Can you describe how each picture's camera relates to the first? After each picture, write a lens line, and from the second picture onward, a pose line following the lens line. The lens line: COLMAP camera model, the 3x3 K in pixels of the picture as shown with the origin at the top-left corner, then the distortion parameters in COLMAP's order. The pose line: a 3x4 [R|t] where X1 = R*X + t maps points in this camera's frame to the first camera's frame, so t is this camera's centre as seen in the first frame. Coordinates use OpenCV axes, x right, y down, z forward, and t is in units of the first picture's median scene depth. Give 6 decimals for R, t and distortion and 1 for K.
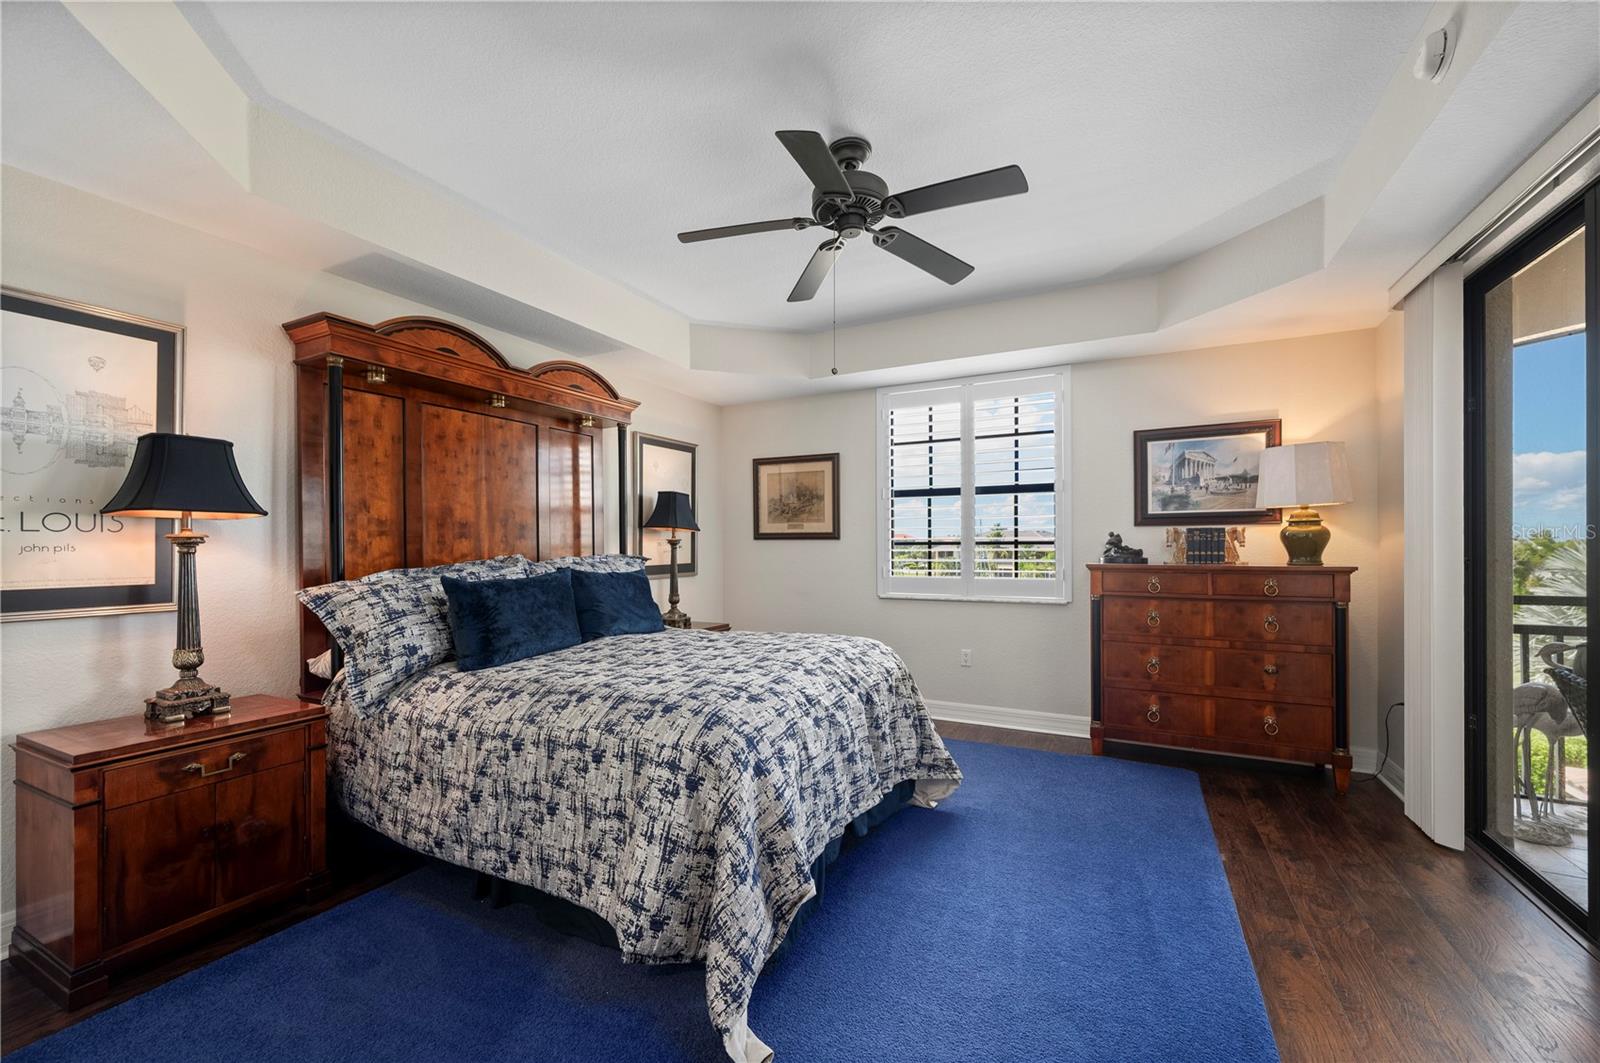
lens RADIAL K [[631.5, 0, 805.5], [0, 631.5, 543.0], [0, 0, 1]] dist [-0.000247, 0.000066]
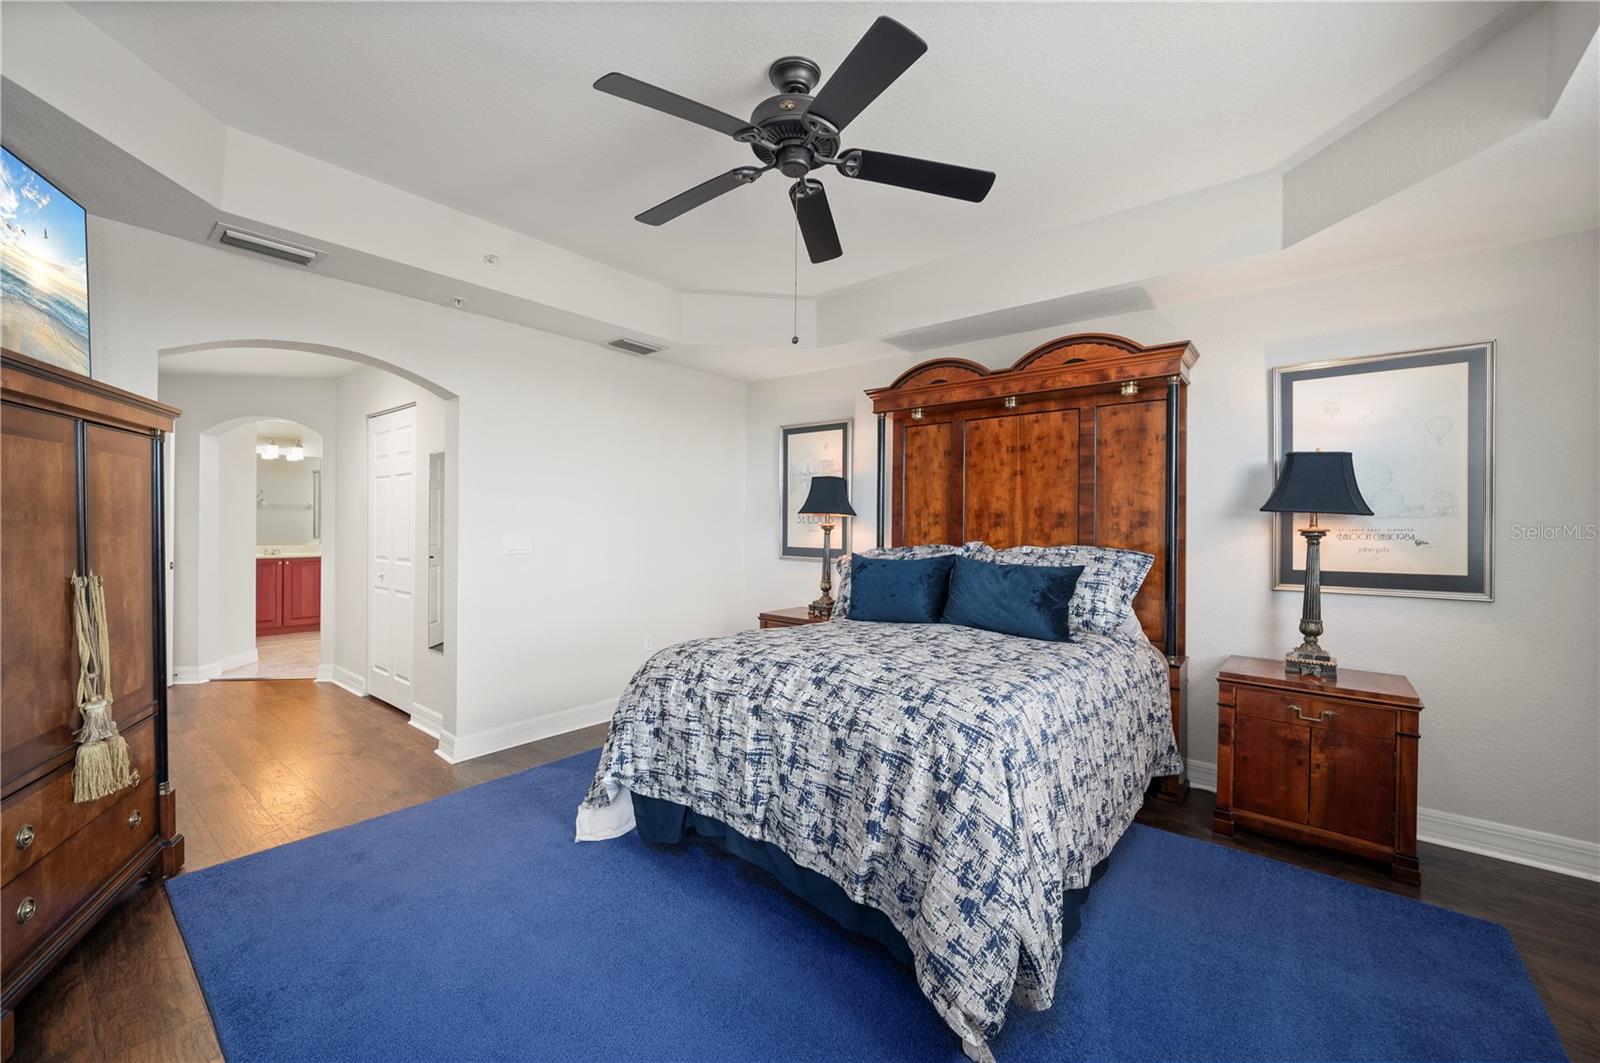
lens RADIAL K [[631.5, 0, 805.9], [0, 631.5, 526.7], [0, 0, 1]] dist [-0.000247, 0.000066]
pose [[-0.200751, -0.004106, -0.979634, 1.128674], [-0.012242, 0.999924, -0.001682, -0.002490], [0.979566, 0.011655, -0.200786, 1.500205]]
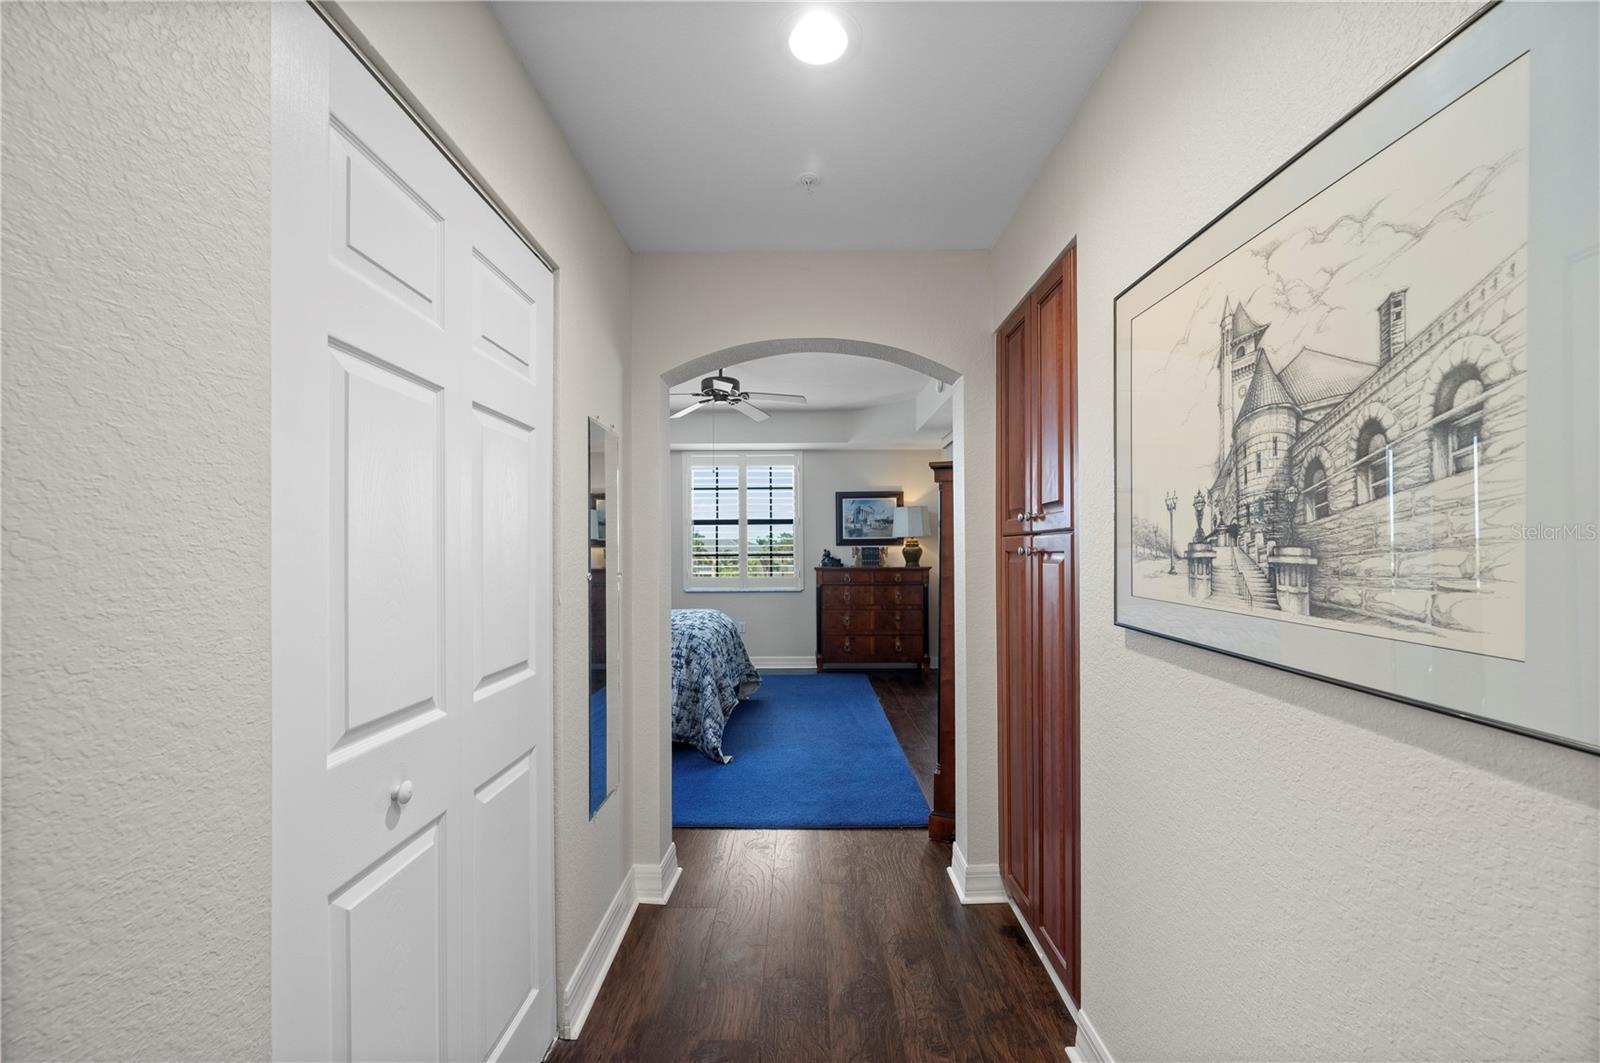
lens RADIAL K [[631.5, 0, 798.8], [0, 631.5, 537.9], [0, 0, 1]] dist [-0.000247, 0.000066]
pose [[0.896378, 0.007384, 0.443230, -0.372019], [0.001157, 0.999819, -0.018997, -0.015279], [-0.443290, 0.017541, 0.896207, -0.562922]]
